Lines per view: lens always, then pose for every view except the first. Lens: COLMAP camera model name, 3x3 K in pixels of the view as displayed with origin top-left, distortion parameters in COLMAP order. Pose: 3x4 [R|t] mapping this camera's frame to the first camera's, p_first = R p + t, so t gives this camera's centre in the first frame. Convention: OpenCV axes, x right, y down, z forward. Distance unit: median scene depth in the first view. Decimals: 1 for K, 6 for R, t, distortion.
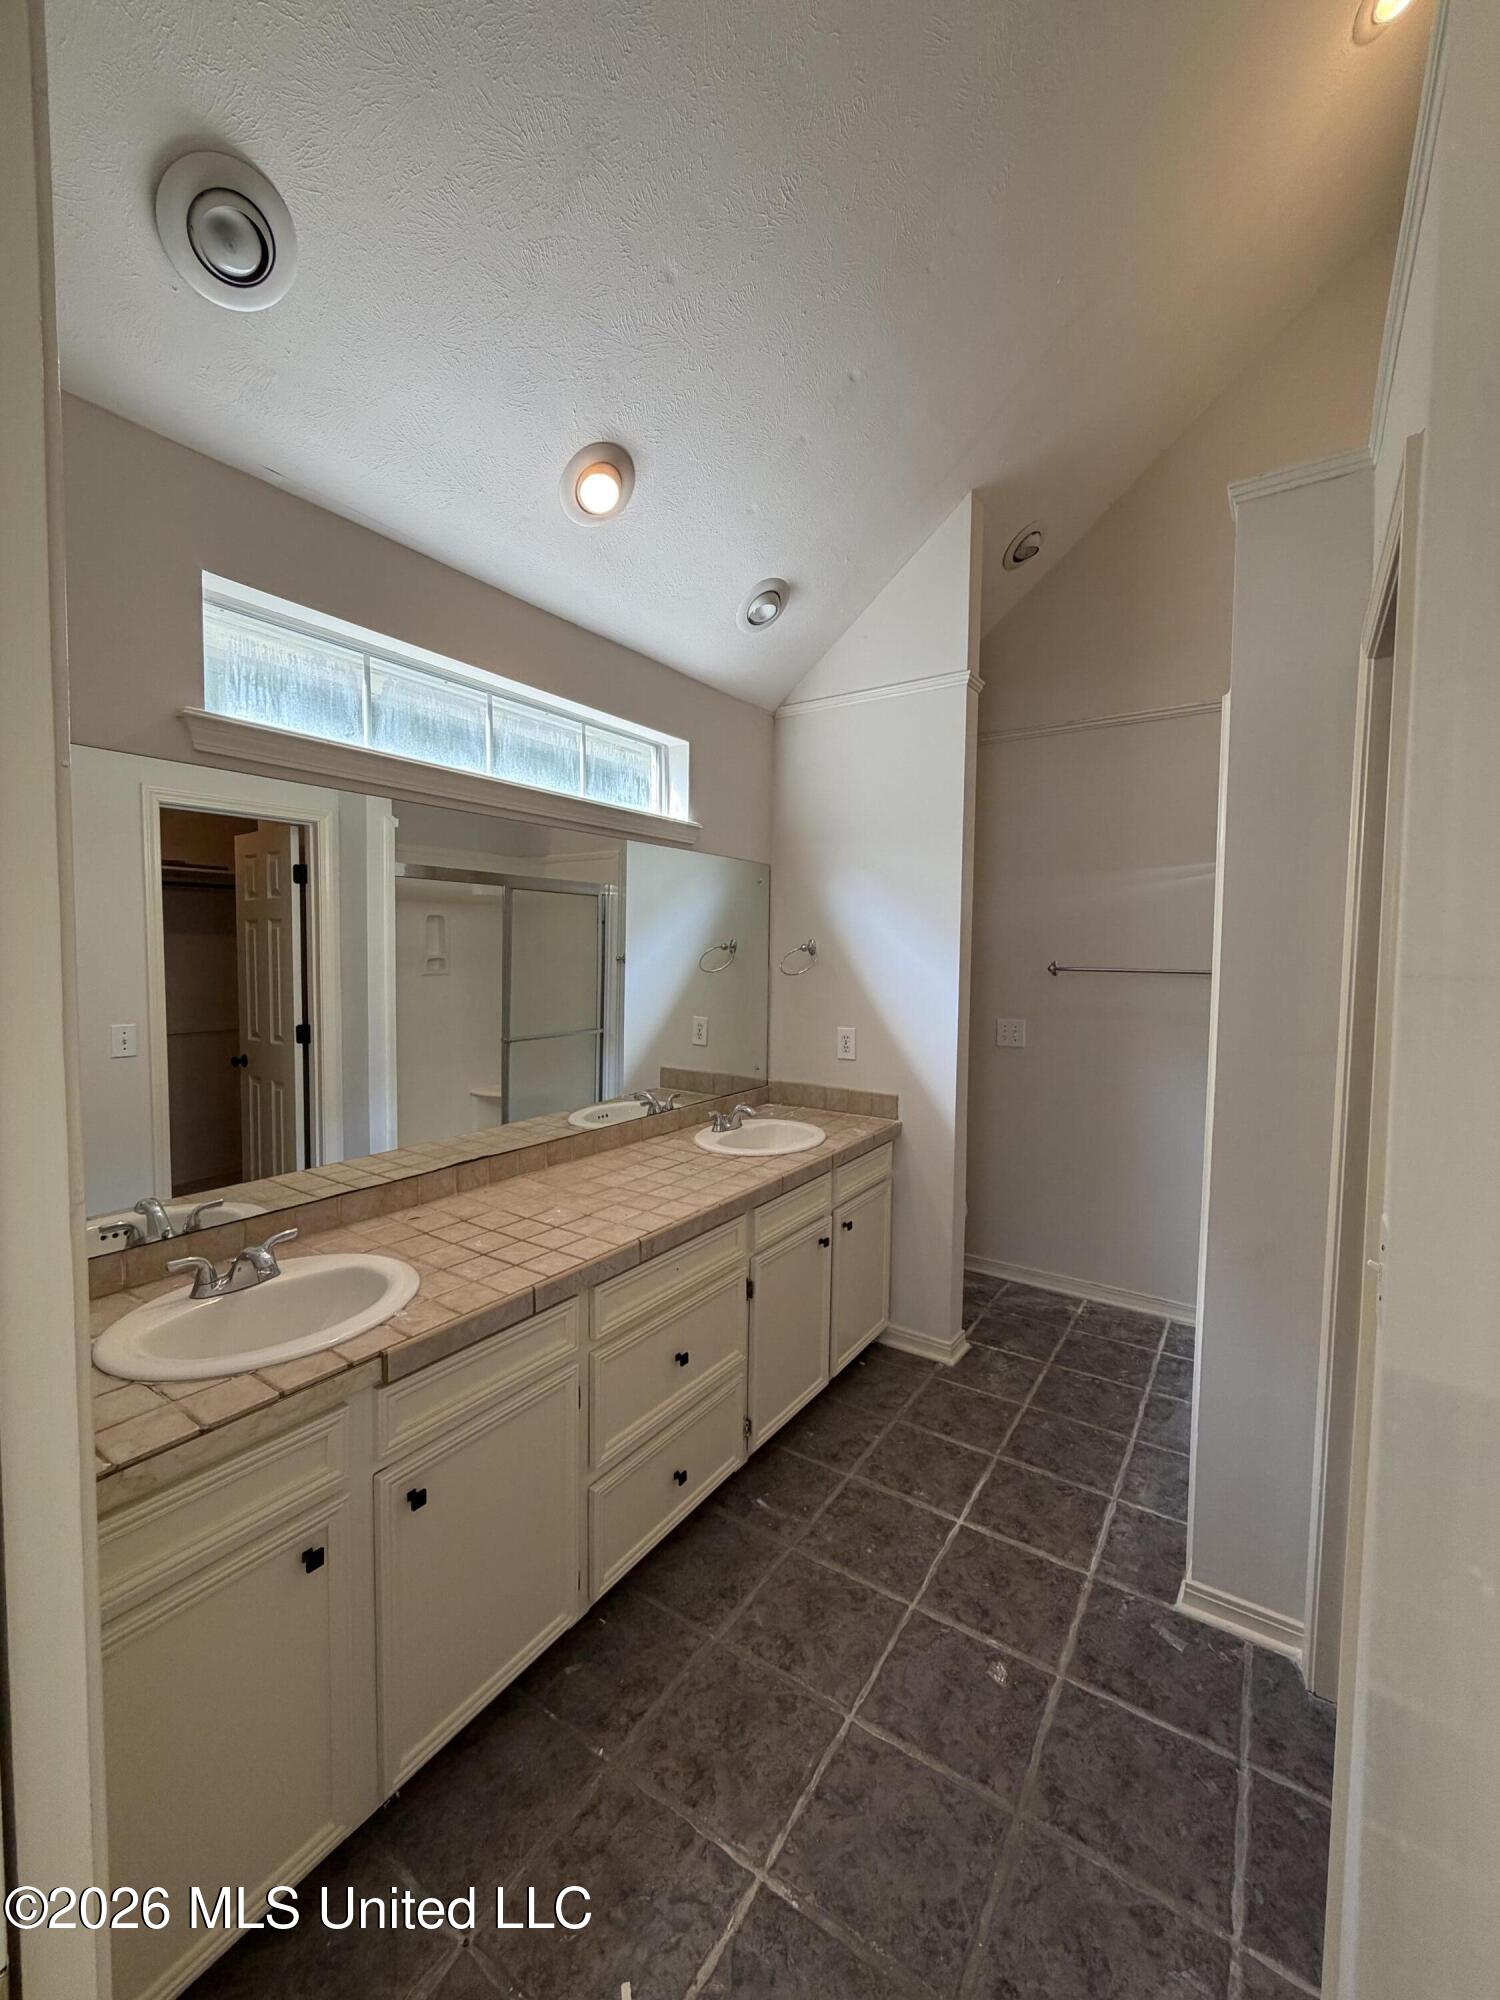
lens RADIAL K [[798.7, 0, 761.2], [0, 798.7, 989.6], [0, 0, 1]] dist [-0.001917, -0.000039]
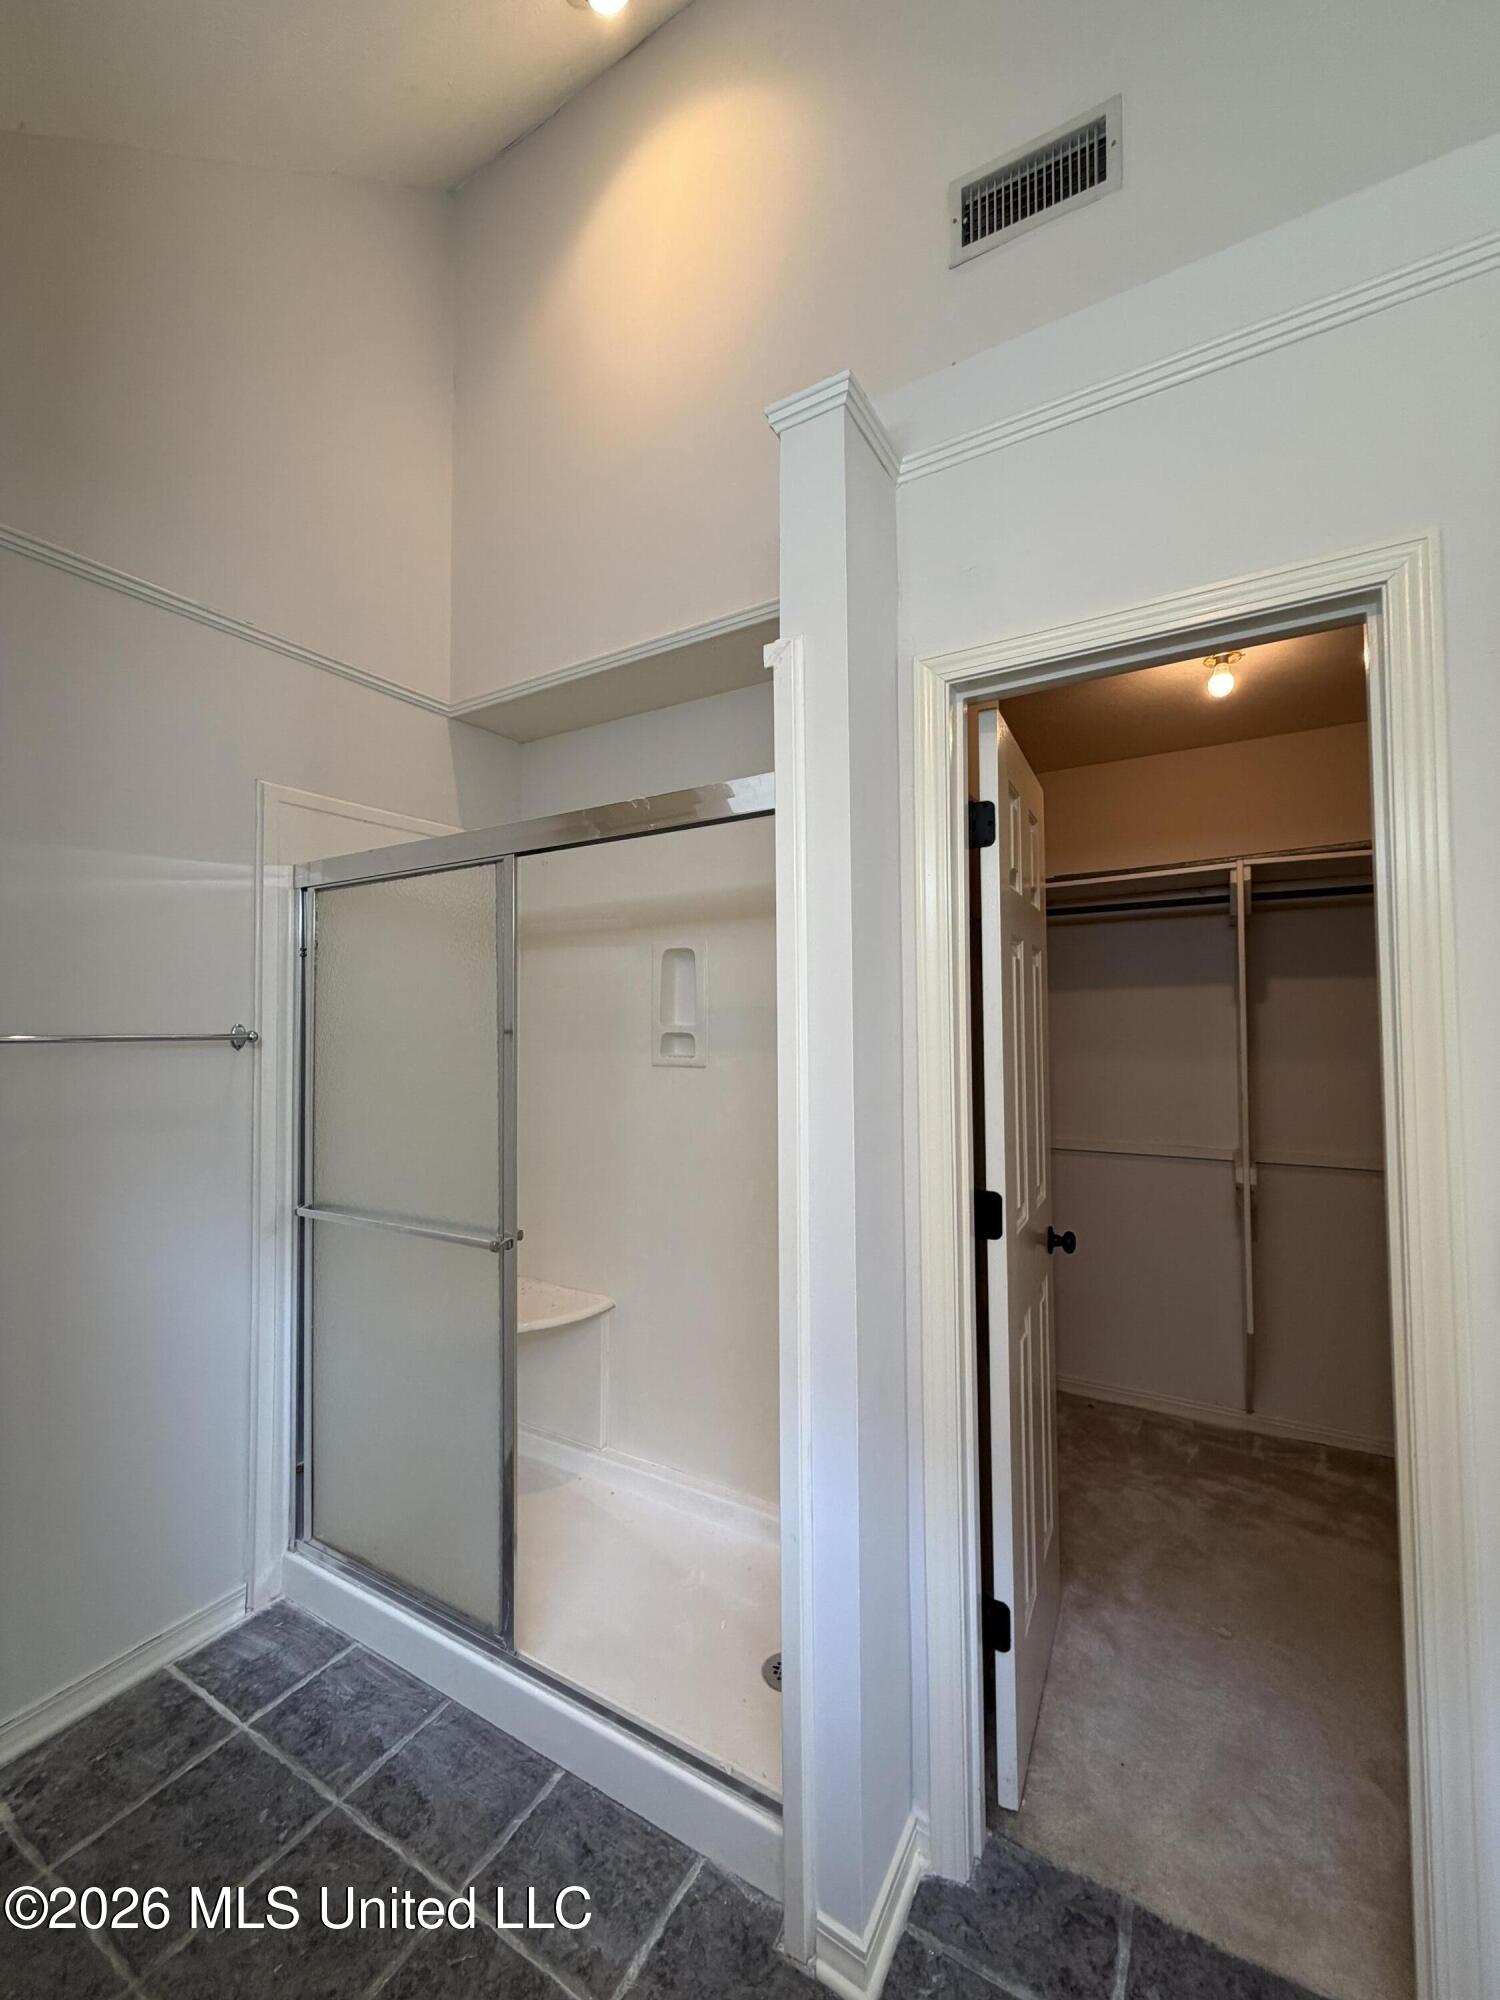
lens RADIAL K [[798.7, 0, 750.9], [0, 798.7, 1001.8], [0, 0, 1]] dist [-0.001917, -0.000039]
pose [[-0.045317, 0.006238, 0.998953, -0.077944], [0.059440, 0.998226, -0.003537, -0.027571], [-0.997203, 0.059217, -0.045607, 0.667892]]
